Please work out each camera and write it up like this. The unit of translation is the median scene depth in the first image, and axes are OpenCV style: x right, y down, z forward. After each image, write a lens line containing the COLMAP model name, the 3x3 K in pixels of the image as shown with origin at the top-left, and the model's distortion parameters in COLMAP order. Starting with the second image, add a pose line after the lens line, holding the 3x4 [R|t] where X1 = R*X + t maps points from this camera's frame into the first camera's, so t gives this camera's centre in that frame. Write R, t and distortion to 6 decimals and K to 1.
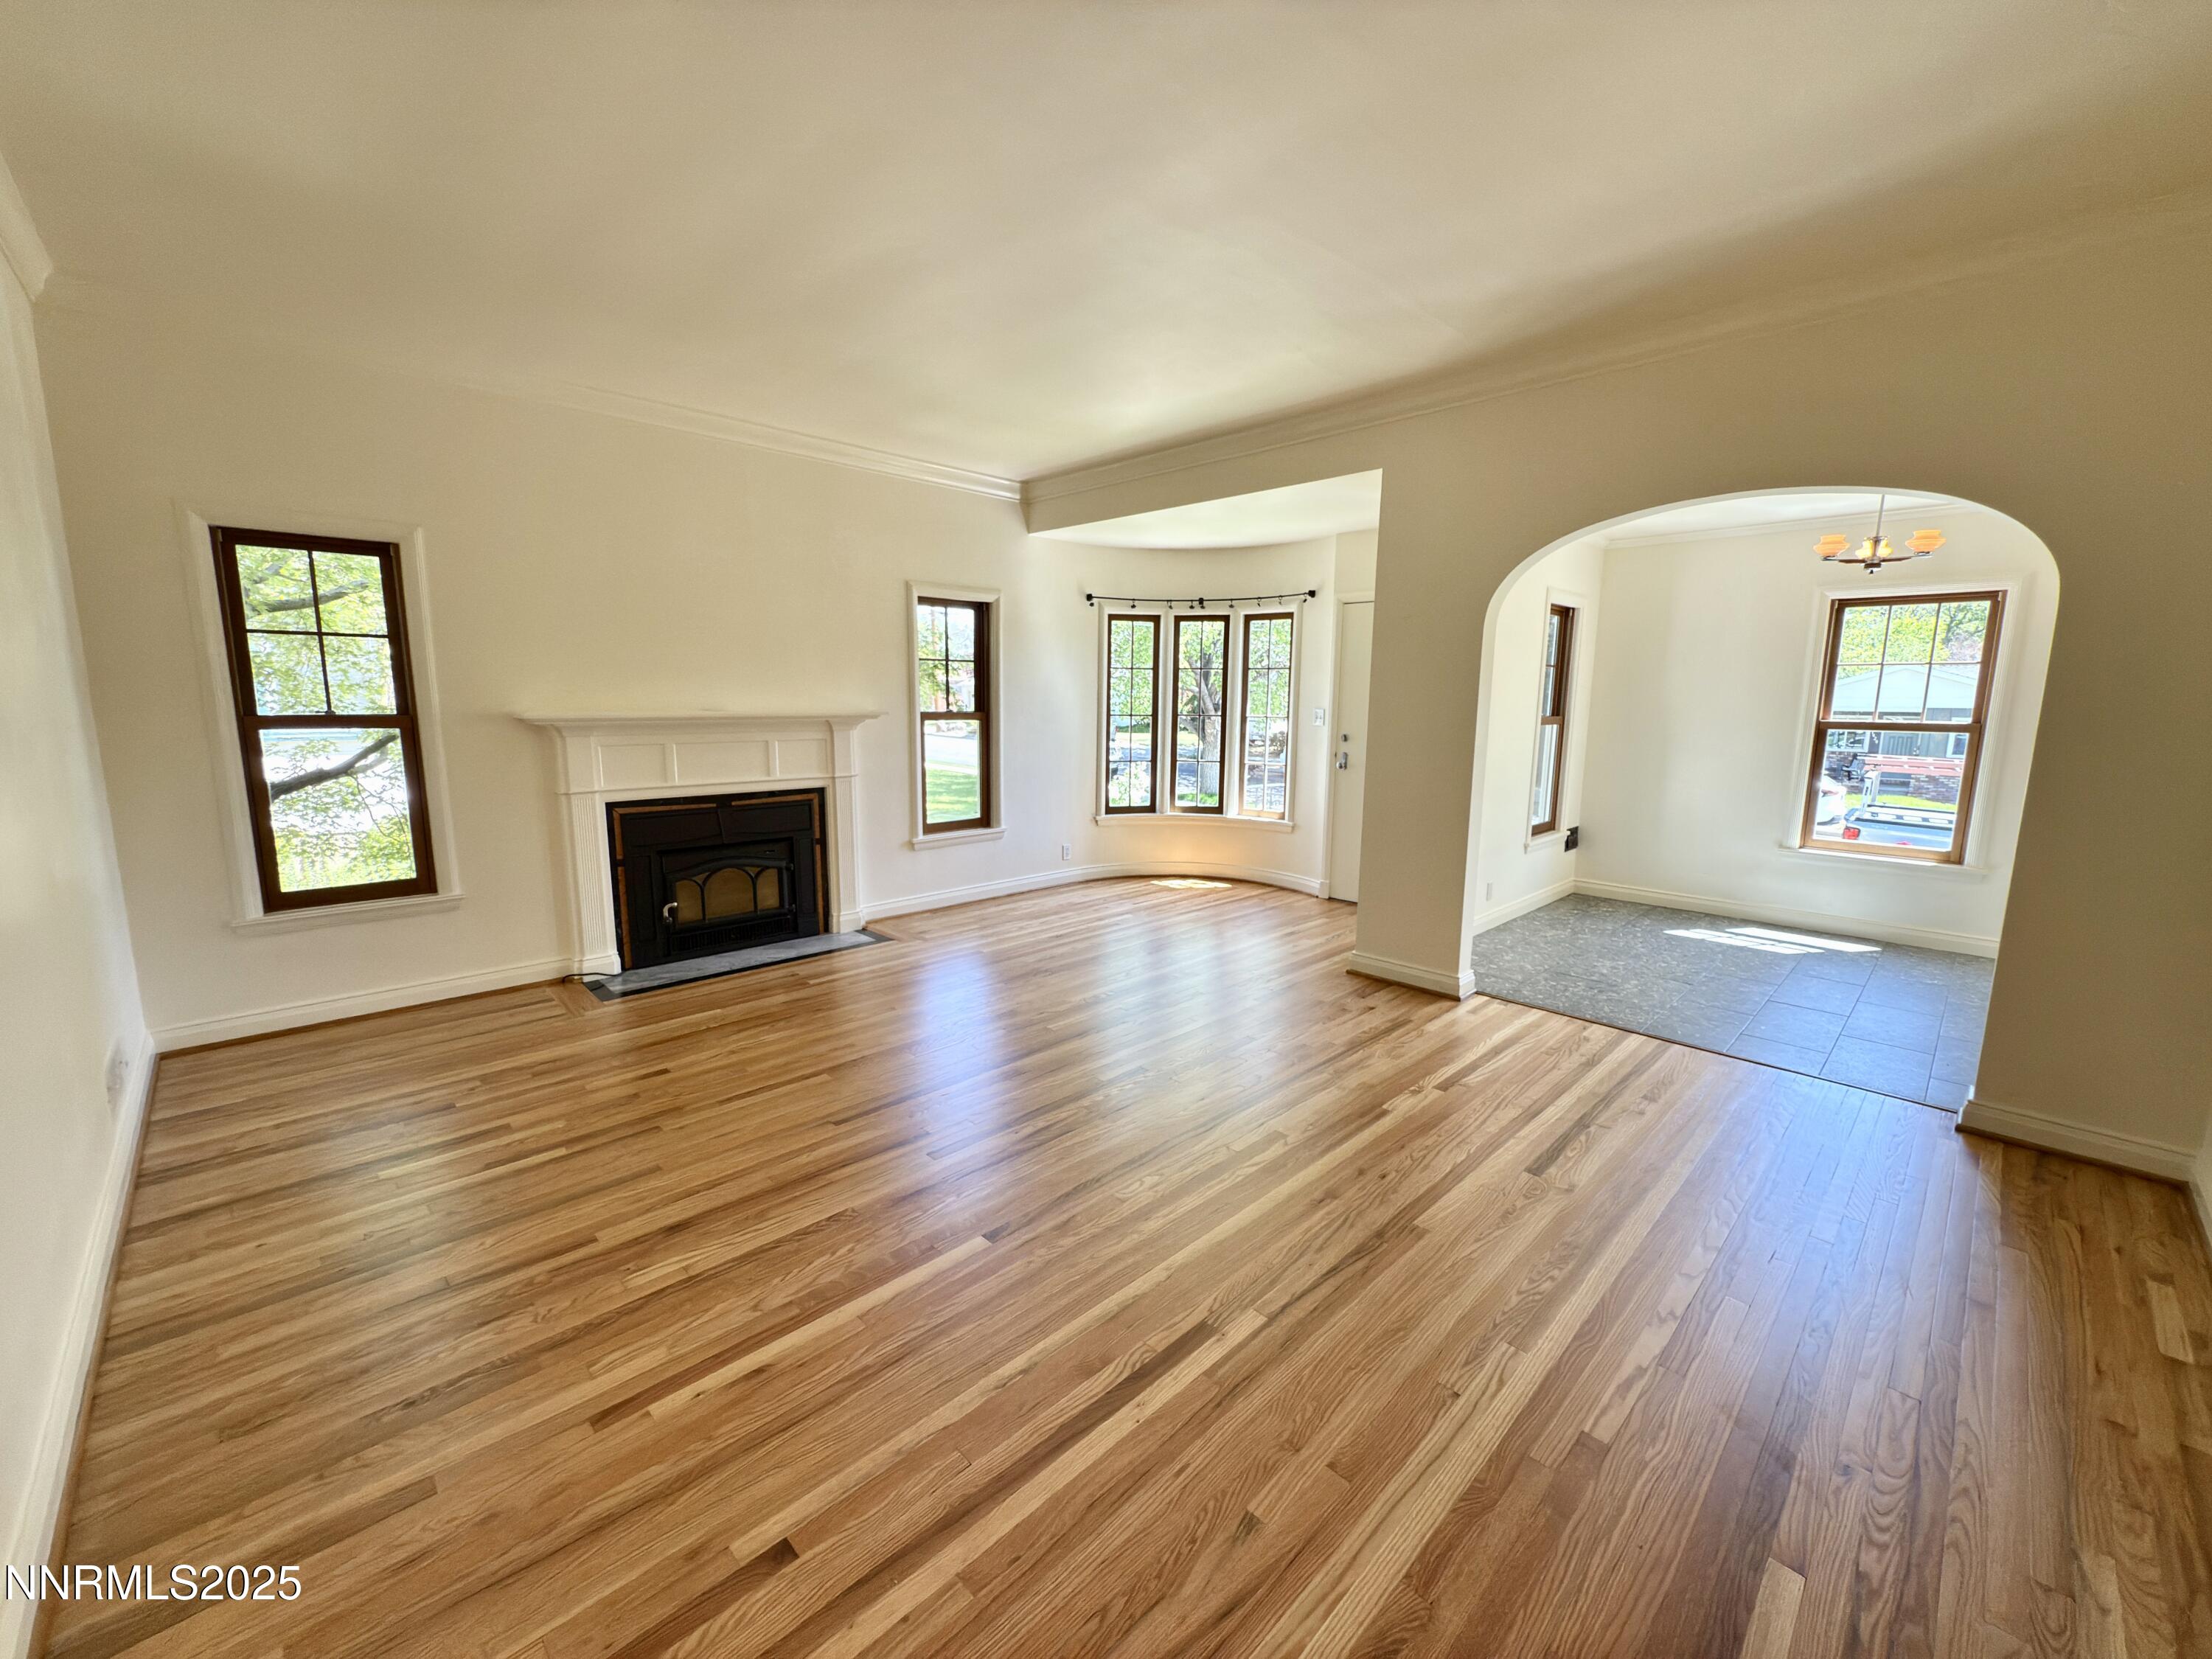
lens RADIAL K [[880.7, 0, 1106.5], [0, 880.7, 833.5], [0, 0, 1]] dist [-0.000117, 0.000301]
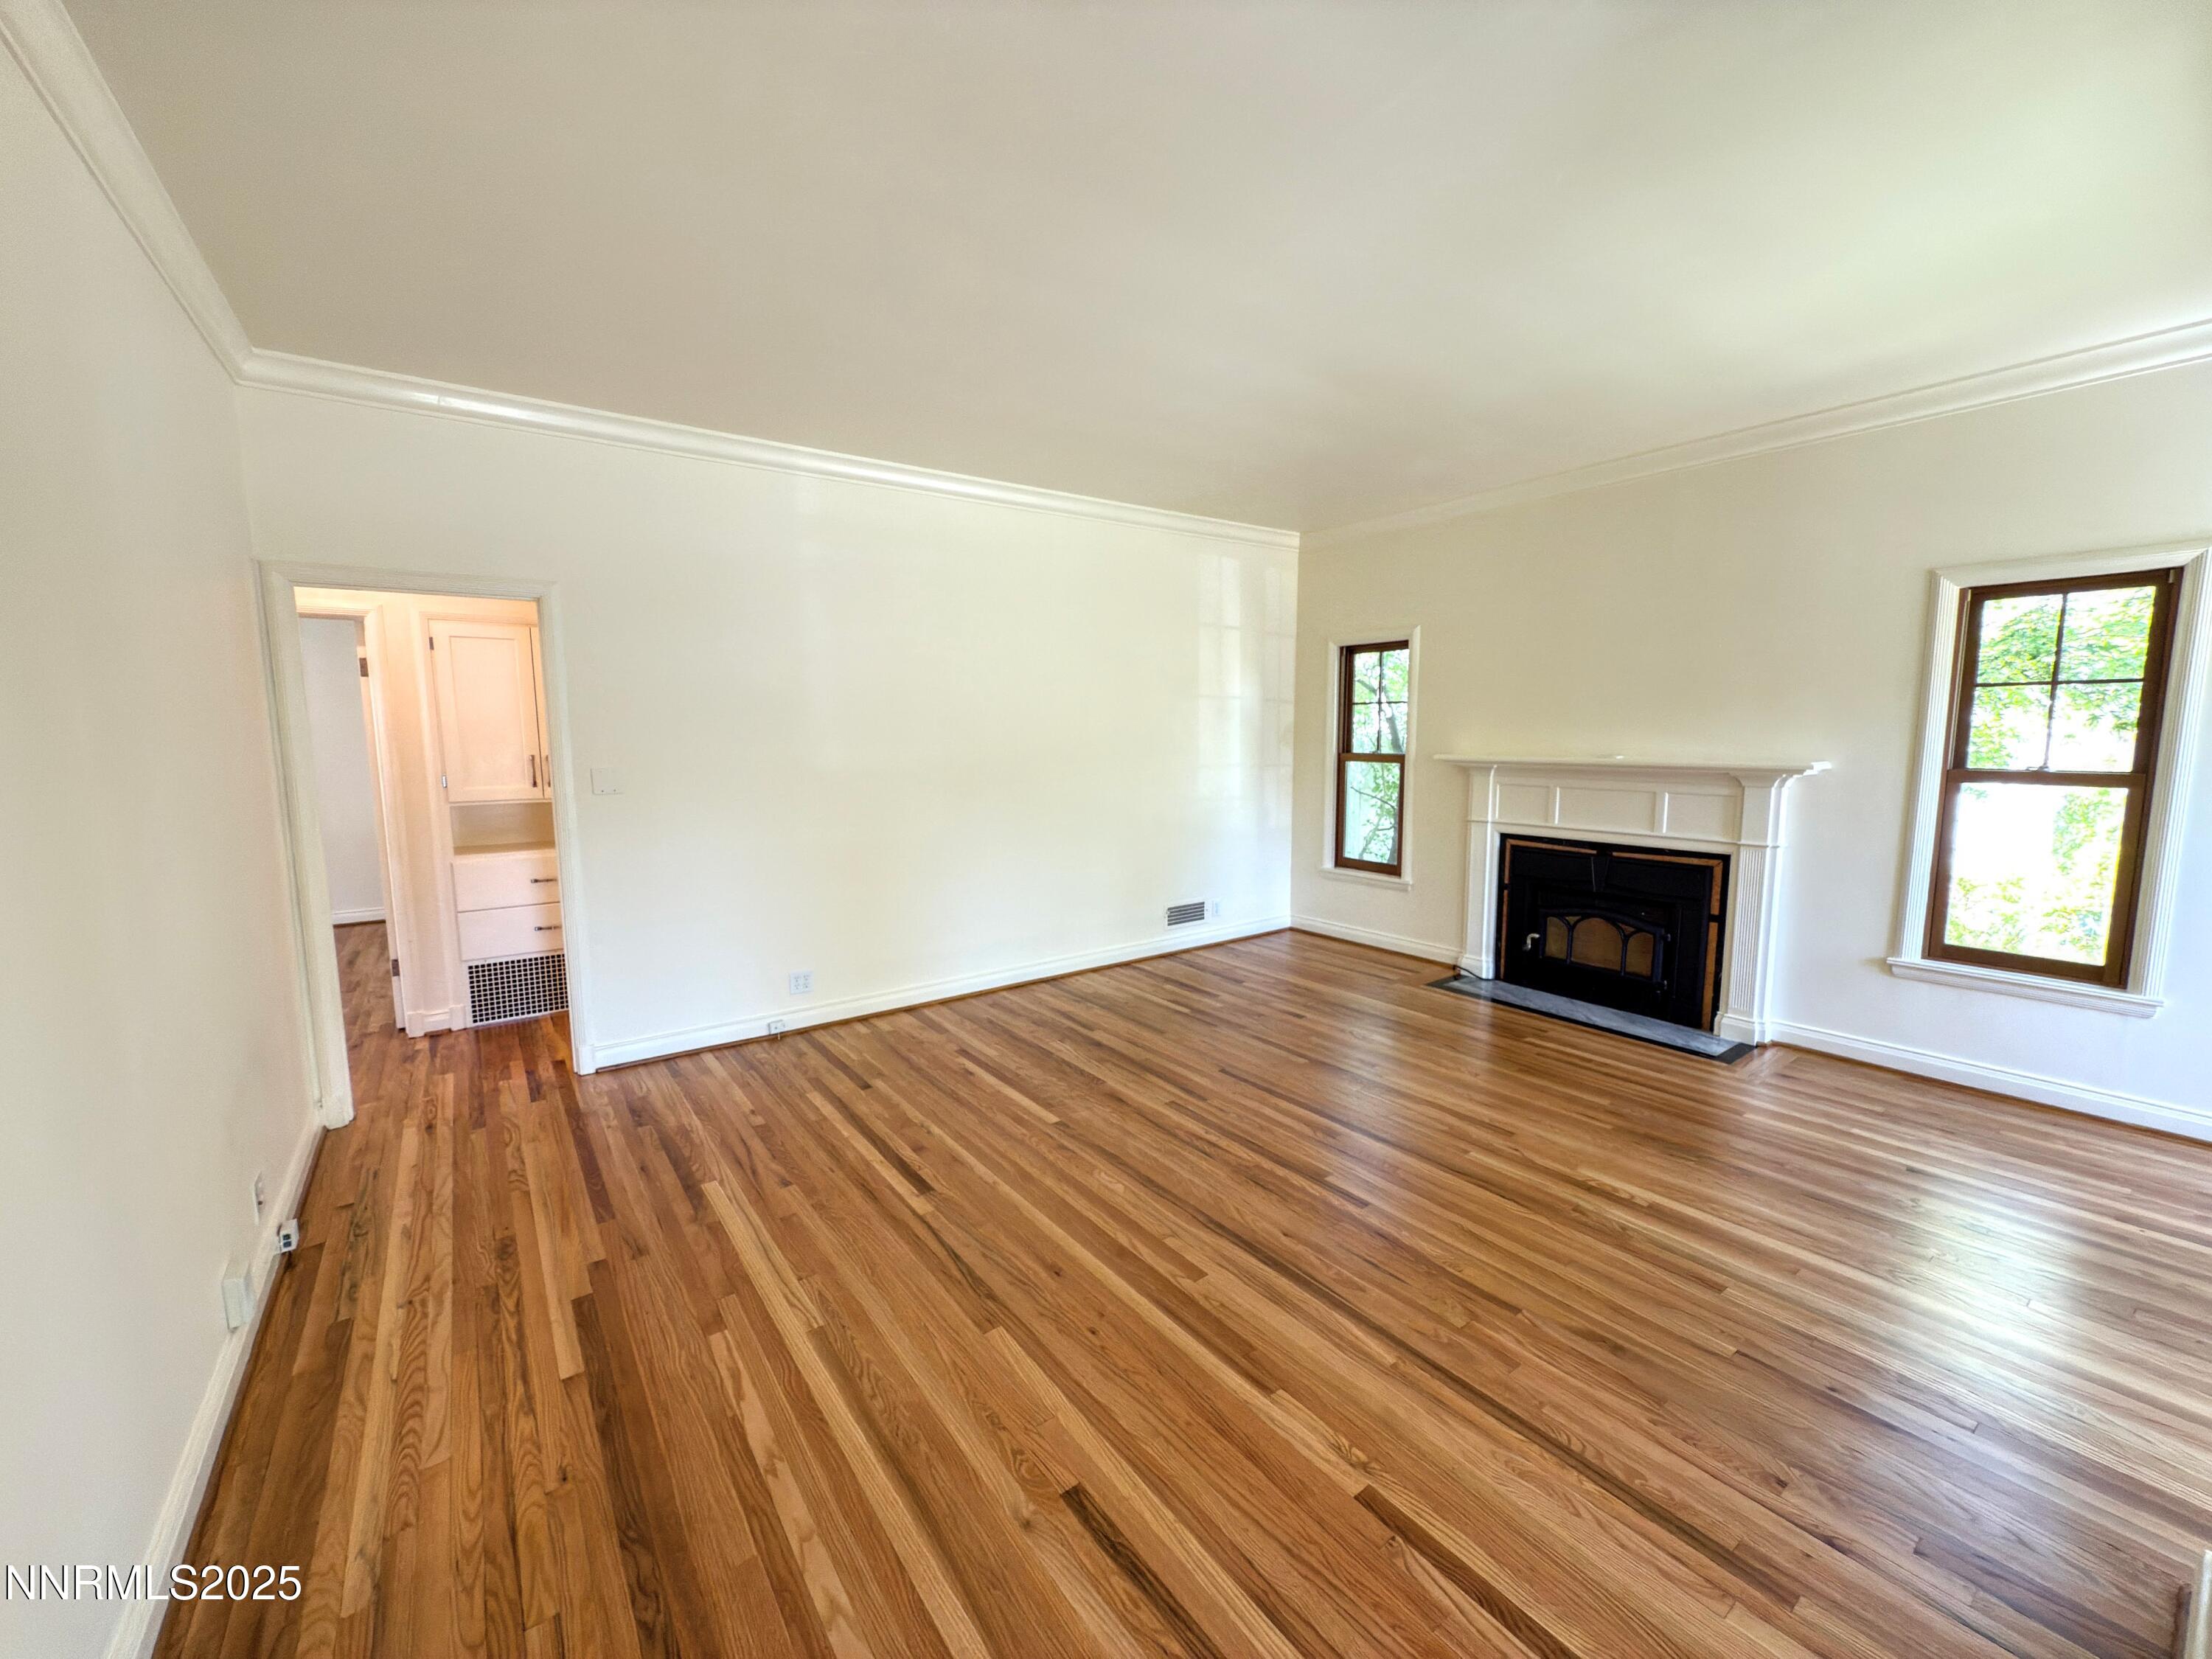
lens RADIAL K [[879.8, 0, 1106.4], [0, 879.8, 834.7], [0, 0, 1]] dist [0.000457, 0.000001]
pose [[-0.139644, 0.113704, -0.983652, 0.552554], [-0.146339, 0.980107, 0.134070, -0.095010], [0.979329, 0.162668, -0.120227, 0.530586]]
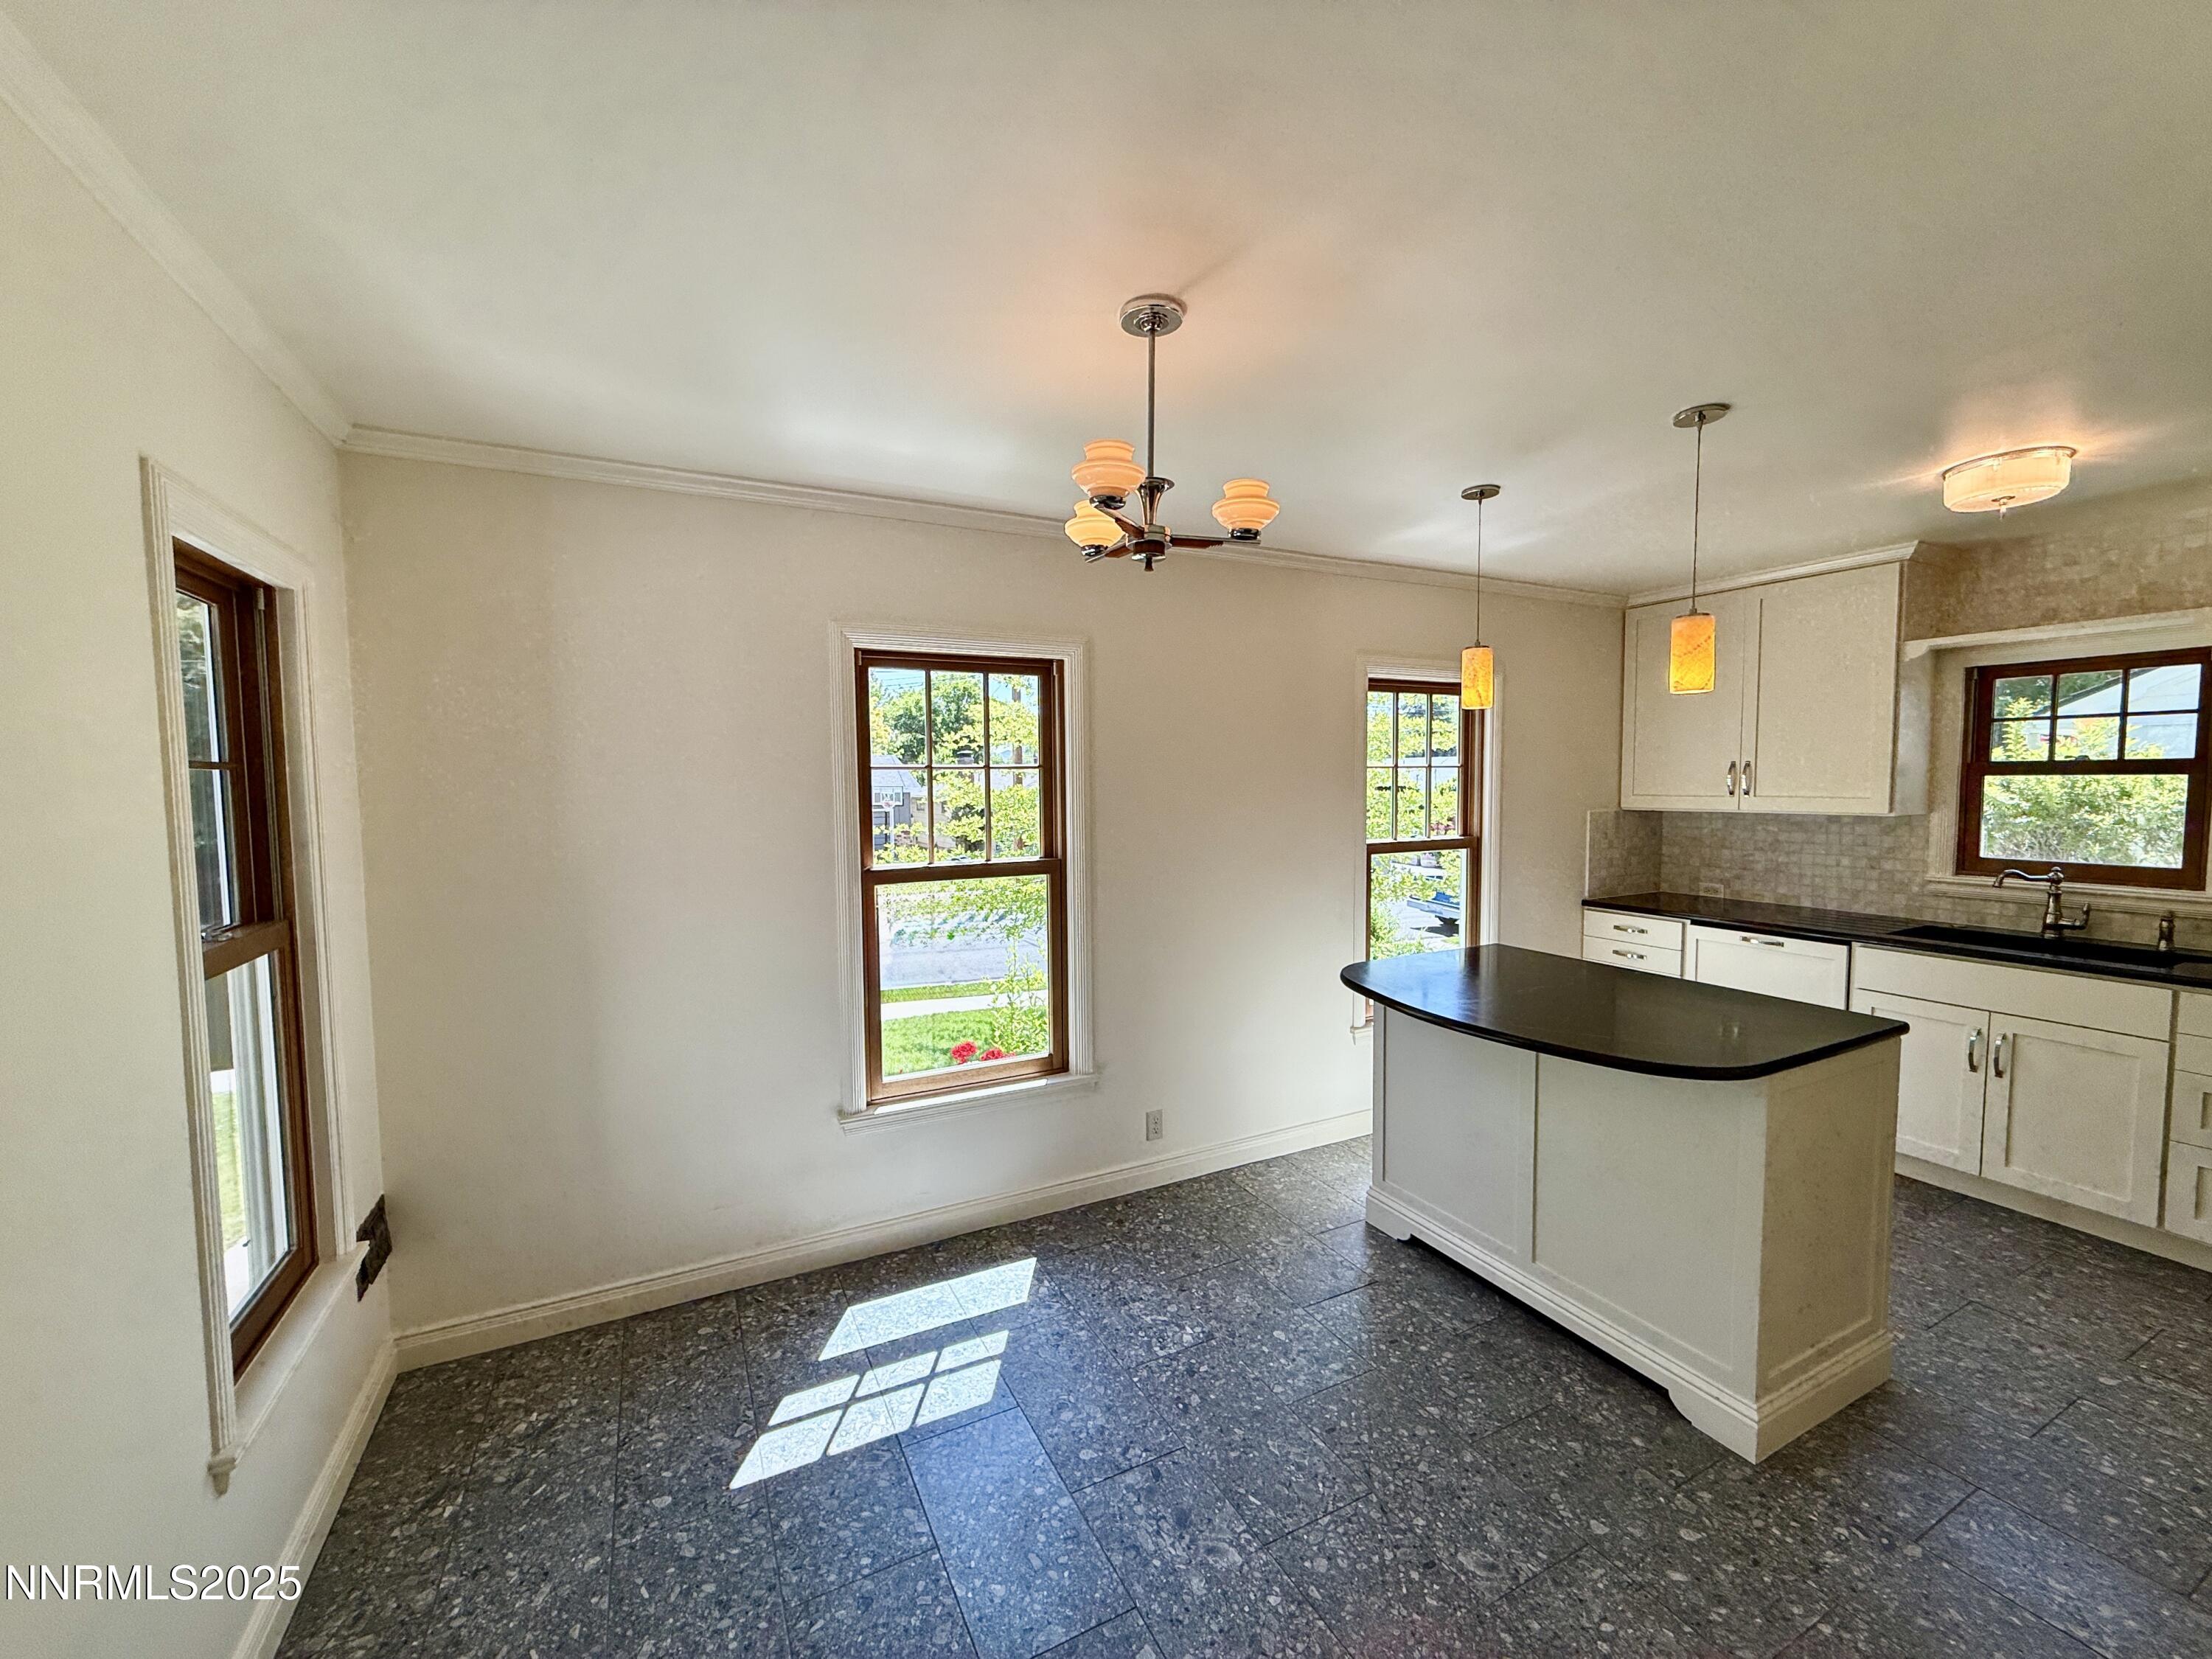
lens RADIAL K [[878.8, 0, 1102.8], [0, 878.8, 834.0], [0, 0, 1]] dist [-0.000081, 0.000556]
pose [[0.303372, -0.072122, 0.950139, 0.359120], [0.159867, 0.986850, 0.023864, -0.145339], [-0.939366, 0.144656, 0.310912, 0.721703]]
